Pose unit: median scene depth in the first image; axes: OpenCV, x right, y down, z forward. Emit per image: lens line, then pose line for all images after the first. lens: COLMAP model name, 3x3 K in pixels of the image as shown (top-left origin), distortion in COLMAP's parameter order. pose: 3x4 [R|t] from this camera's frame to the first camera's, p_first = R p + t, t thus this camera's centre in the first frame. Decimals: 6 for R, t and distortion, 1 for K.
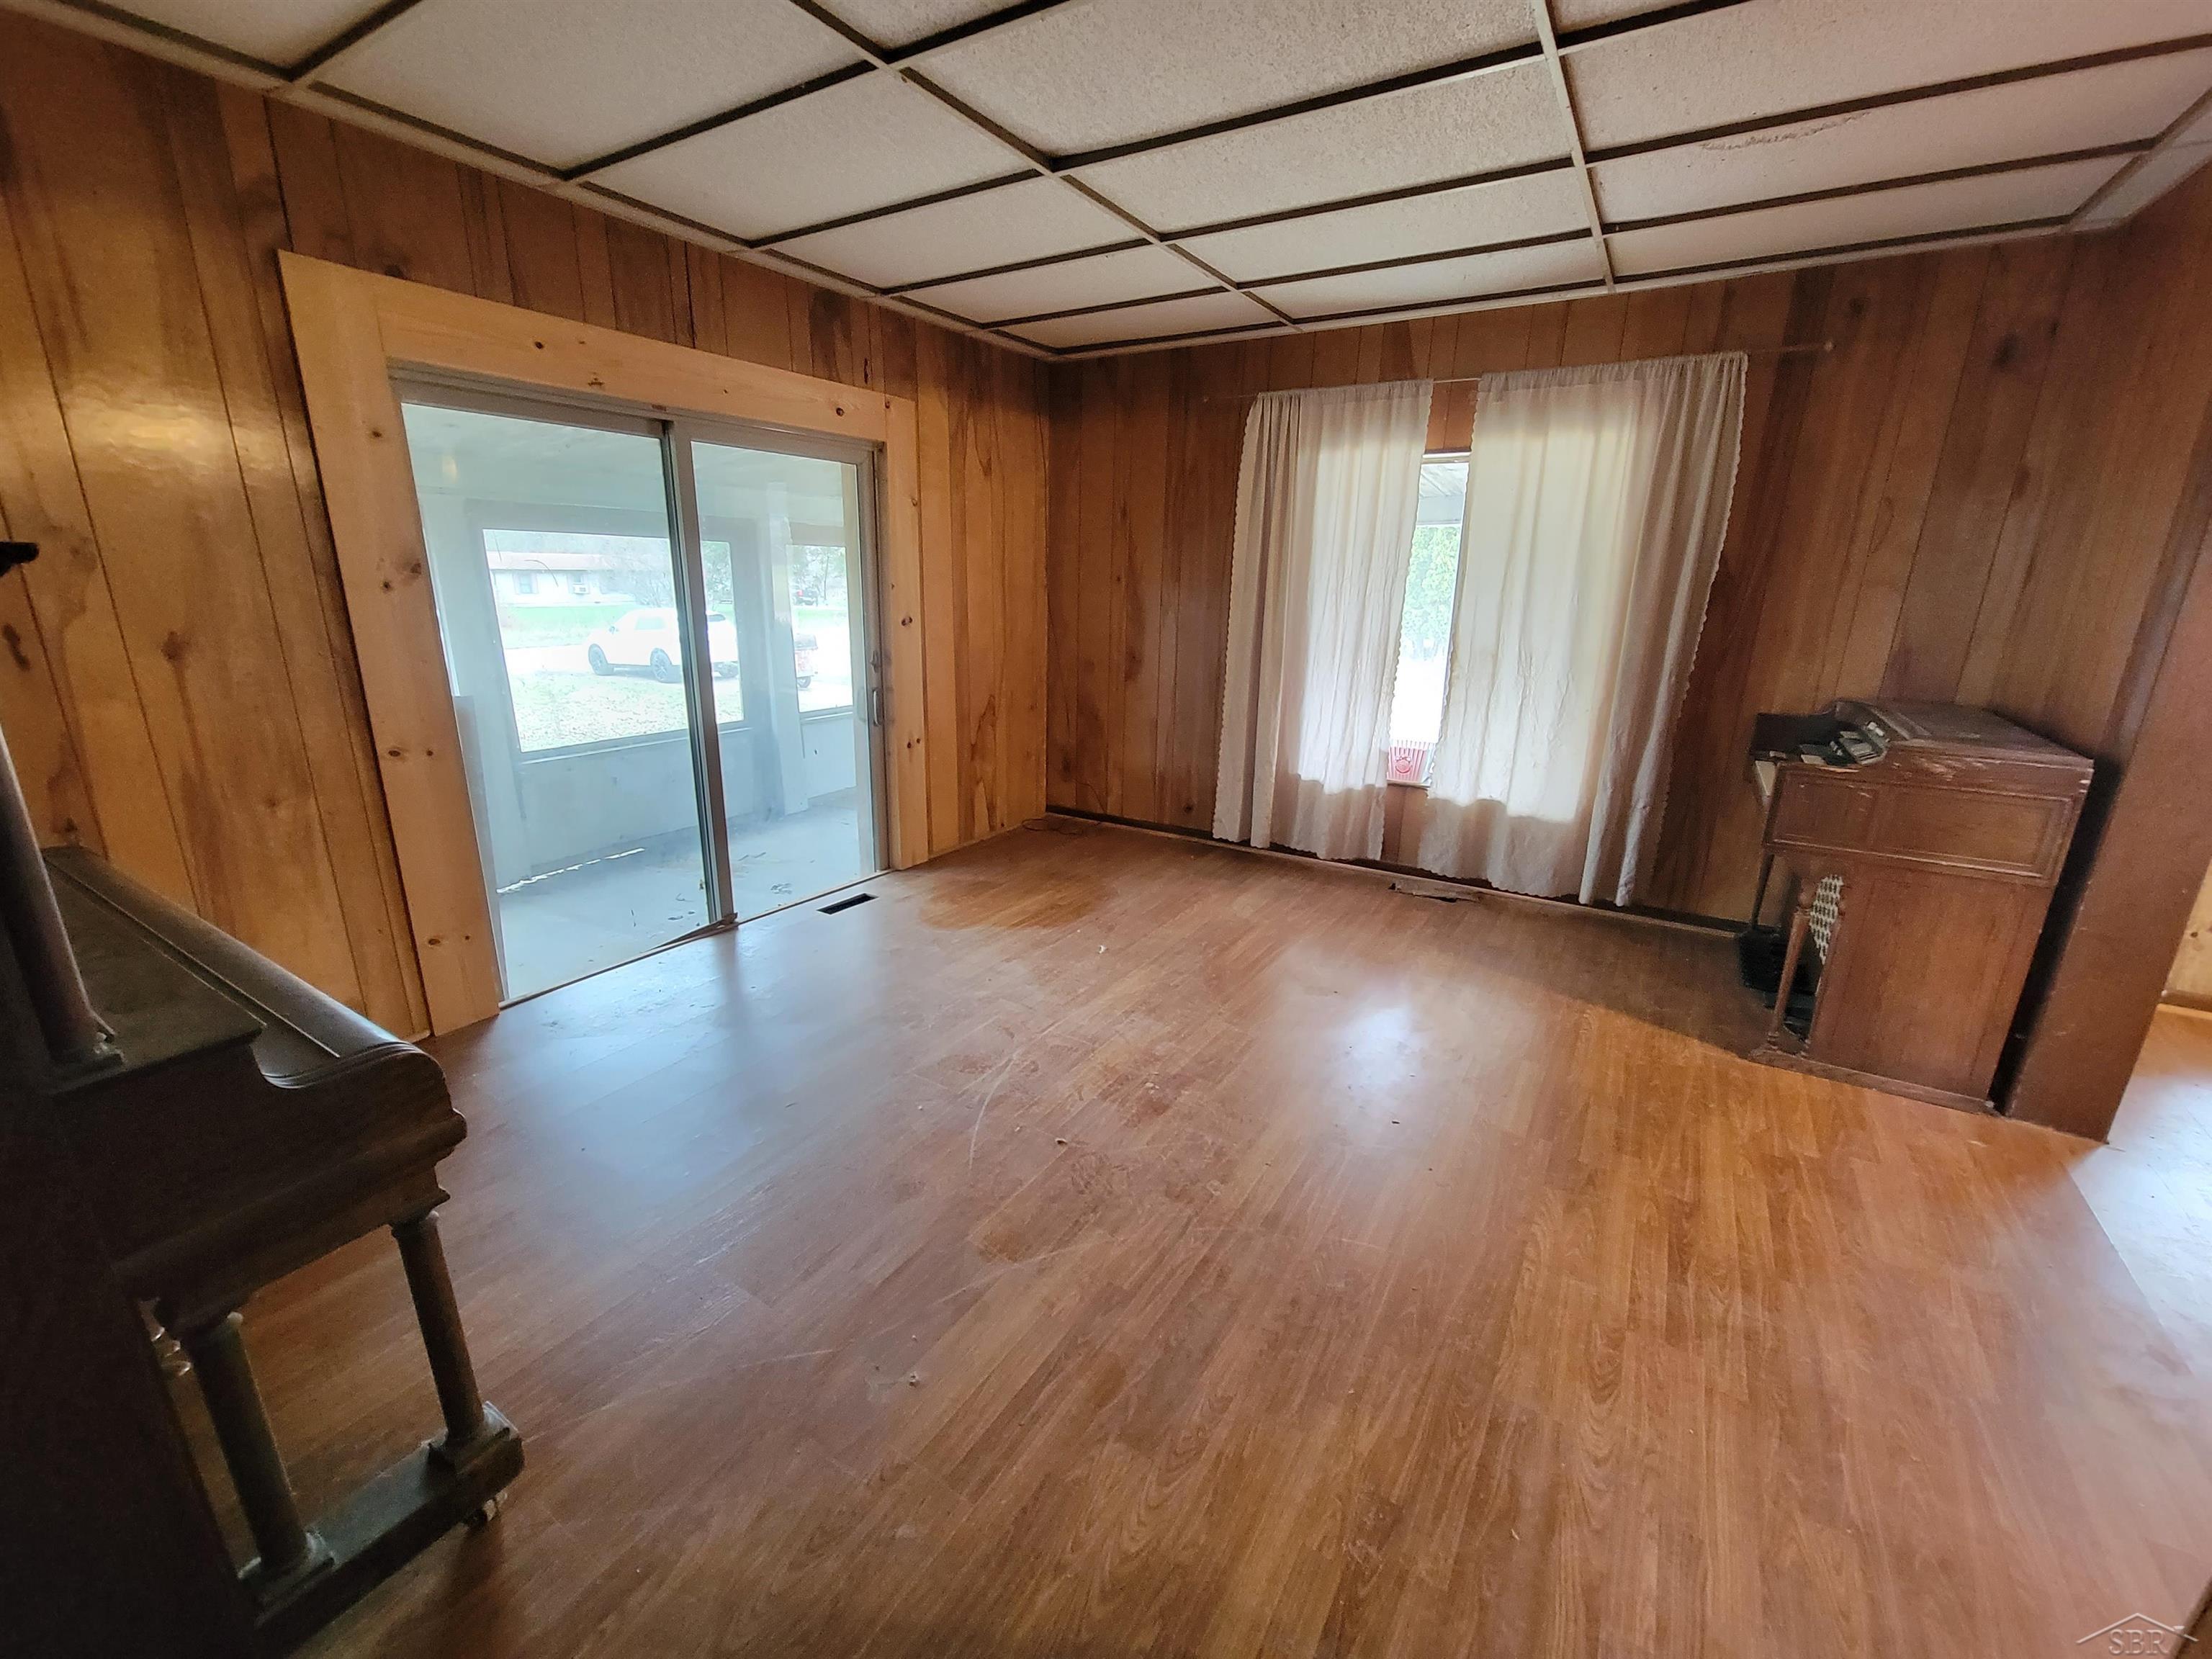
lens RADIAL K [[897.5, 0, 1098.1], [0, 897.5, 822.4], [0, 0, 1]] dist [-0.001218, -0.002276]
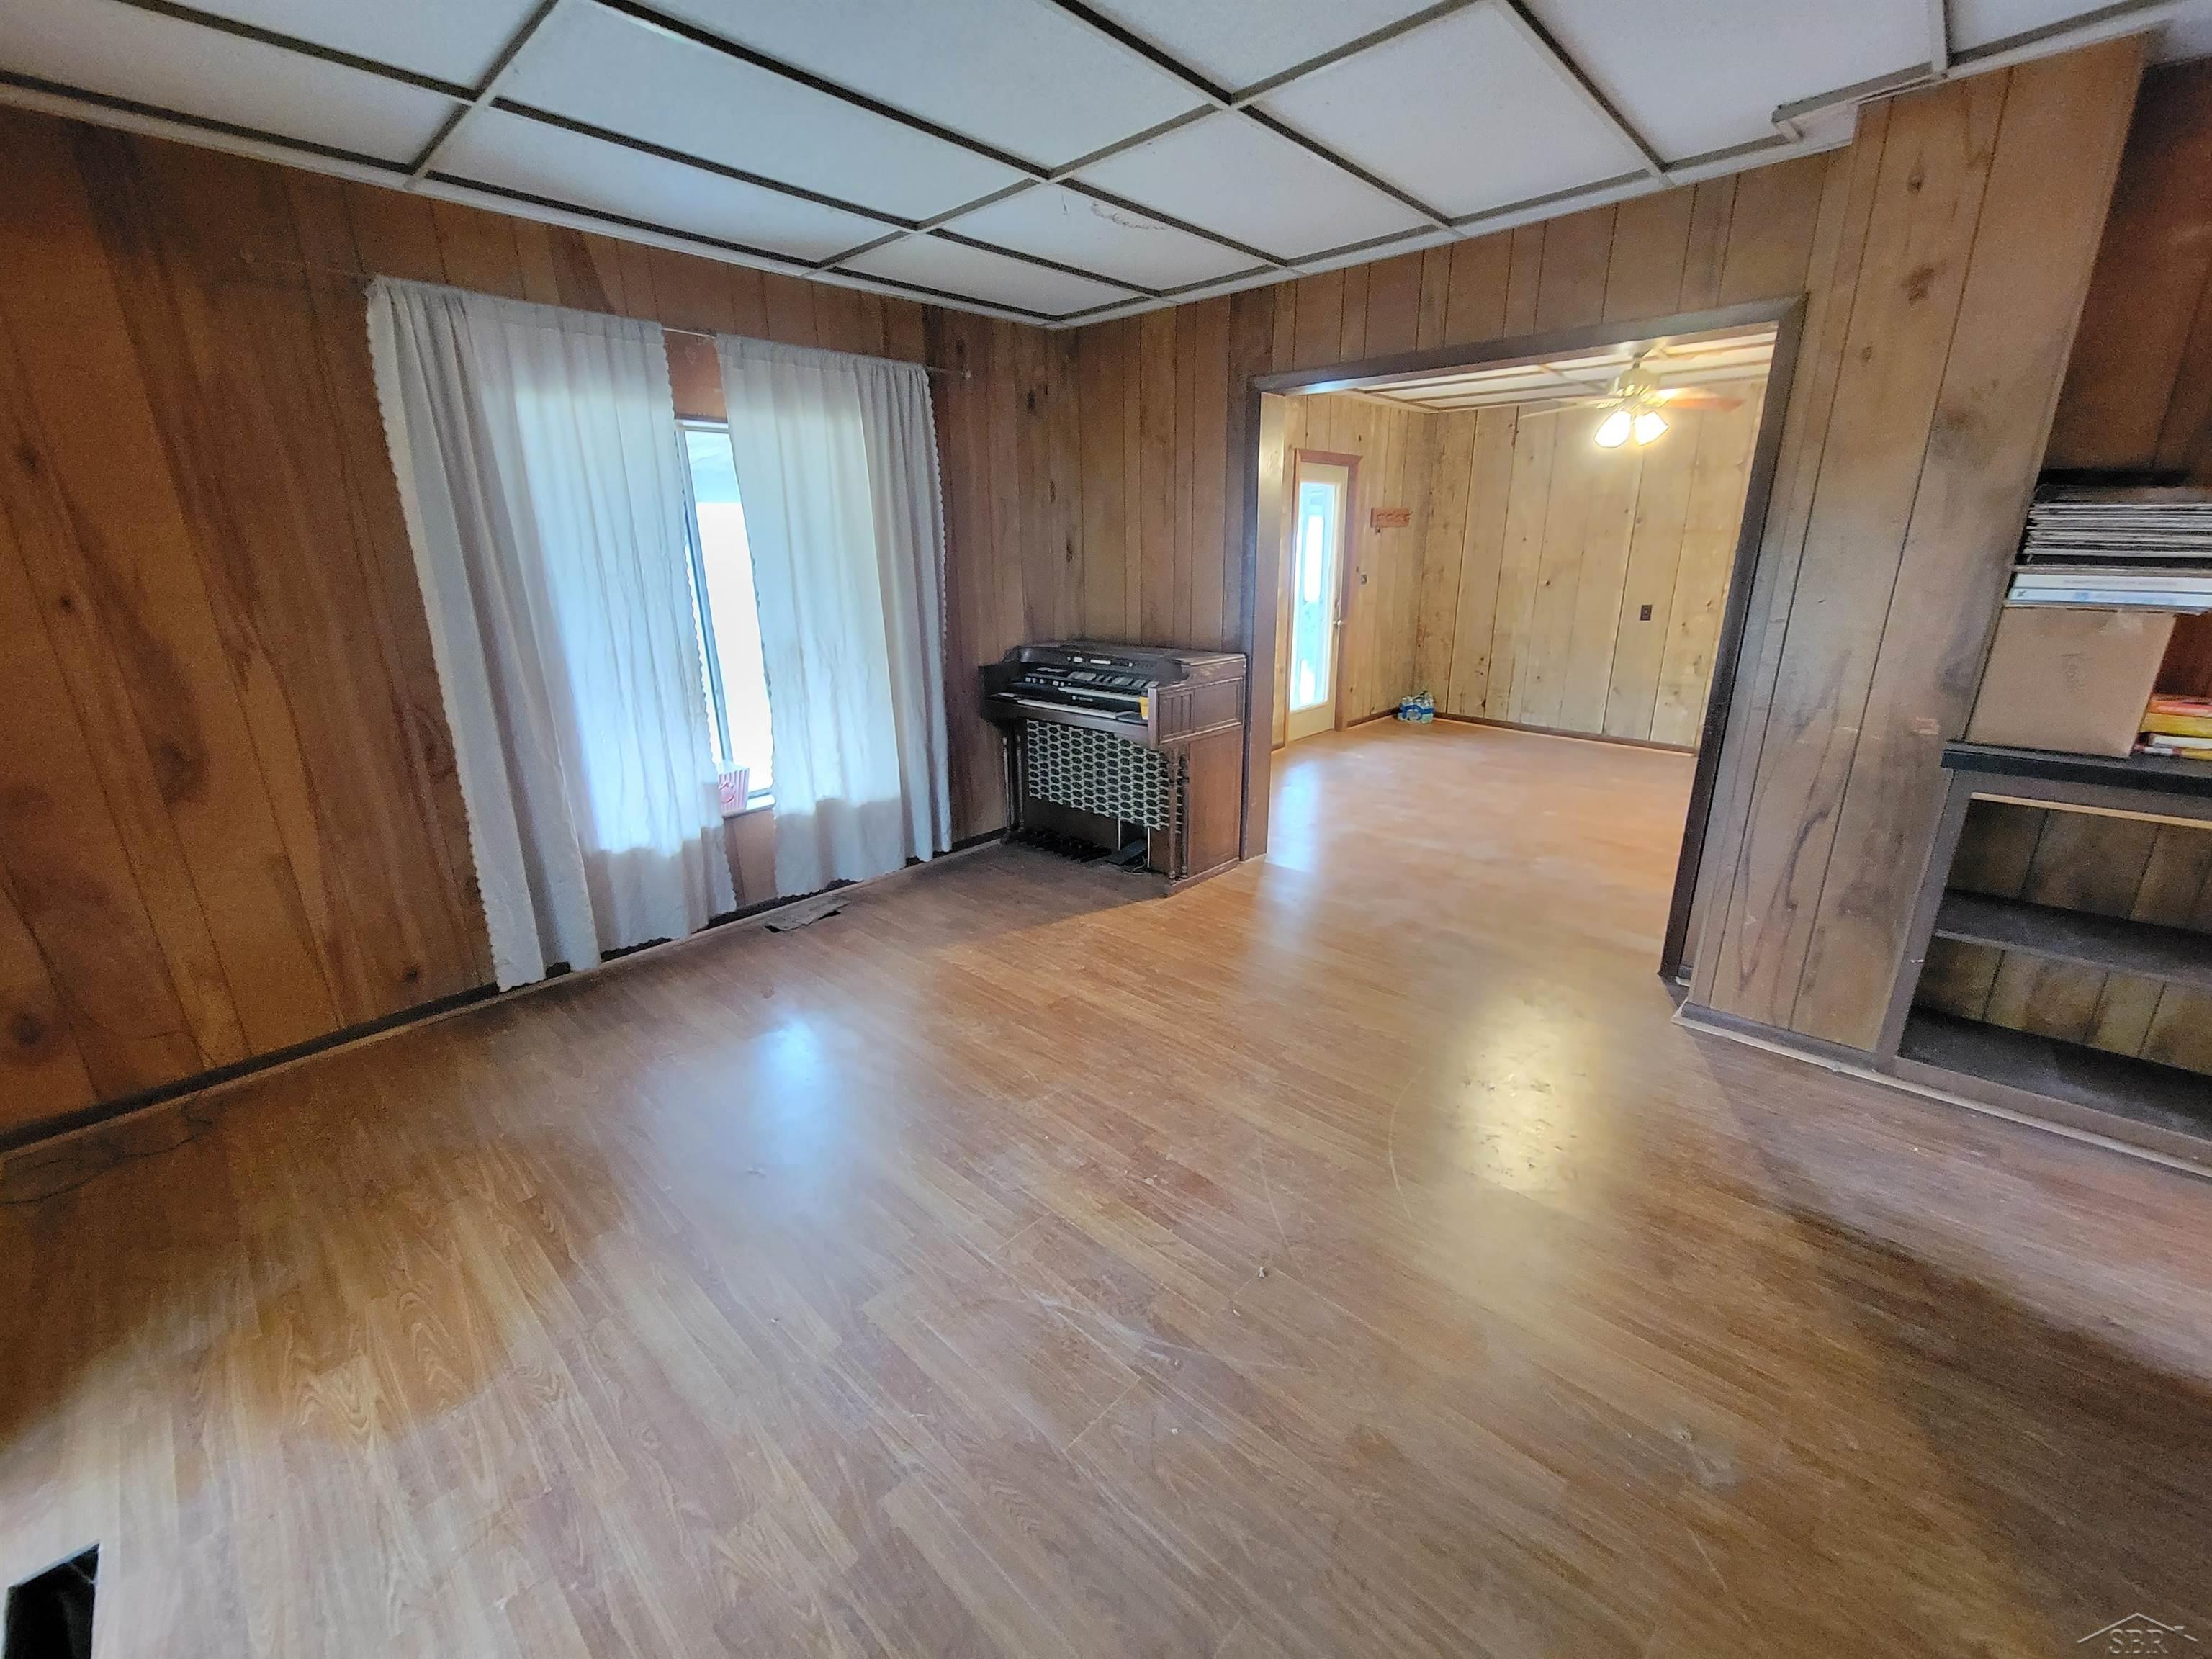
lens RADIAL K [[897.5, 0, 1098.1], [0, 897.5, 822.4], [0, 0, 1]] dist [-0.001218, -0.002276]
pose [[0.198145, -0.299999, 0.933134, -0.404226], [0.283014, 0.928972, 0.238565, -0.148346], [-0.938425, 0.216820, 0.268976, 0.476814]]
